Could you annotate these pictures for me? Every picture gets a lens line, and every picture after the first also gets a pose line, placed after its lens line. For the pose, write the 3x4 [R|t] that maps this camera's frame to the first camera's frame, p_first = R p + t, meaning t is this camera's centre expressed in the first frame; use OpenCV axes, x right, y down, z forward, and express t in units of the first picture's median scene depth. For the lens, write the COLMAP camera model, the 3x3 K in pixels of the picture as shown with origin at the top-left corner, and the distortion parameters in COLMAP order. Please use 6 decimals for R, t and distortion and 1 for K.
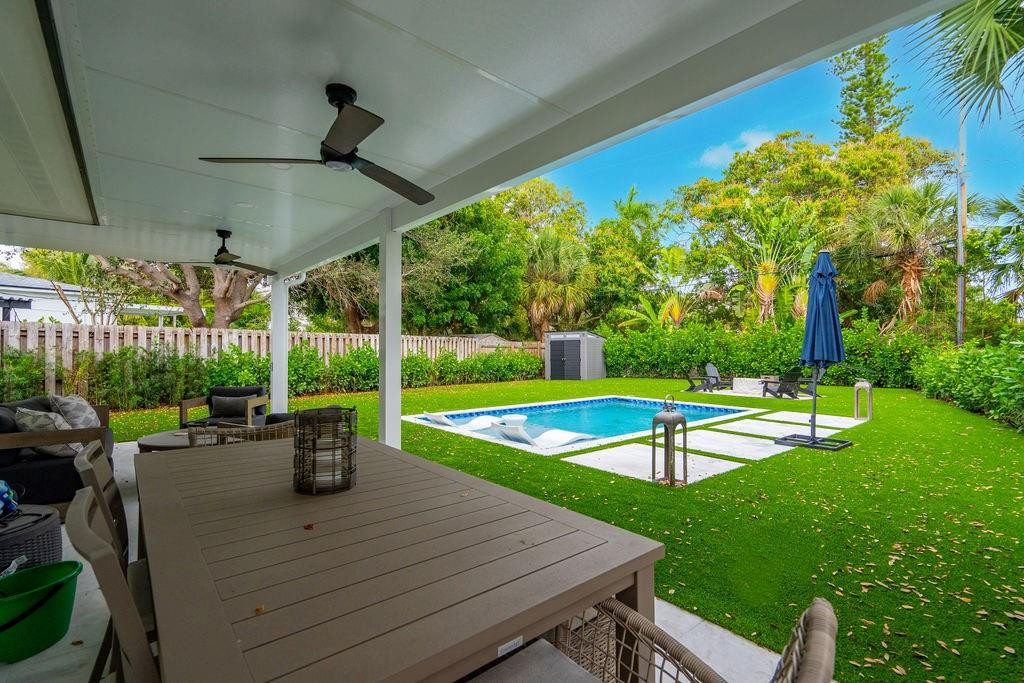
lens RADIAL K [[471.7, 0, 507.4], [0, 471.7, 343.4], [0, 0, 1]] dist [0.002013, -0.001561]
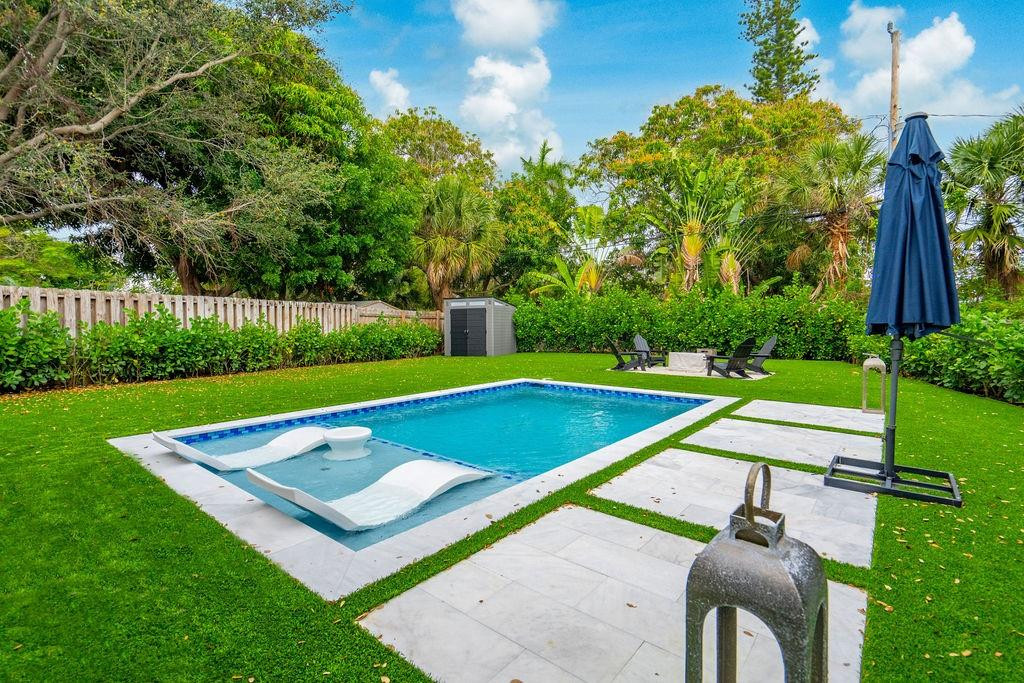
lens RADIAL K [[471.7, 0, 507.4], [0, 471.7, 343.4], [0, 0, 1]] dist [0.002013, -0.001561]
pose [[0.983280, -0.009935, 0.181830, 0.038419], [-0.000125, 0.998473, 0.055233, 0.008492], [-0.182101, -0.054333, 0.981778, 0.166371]]
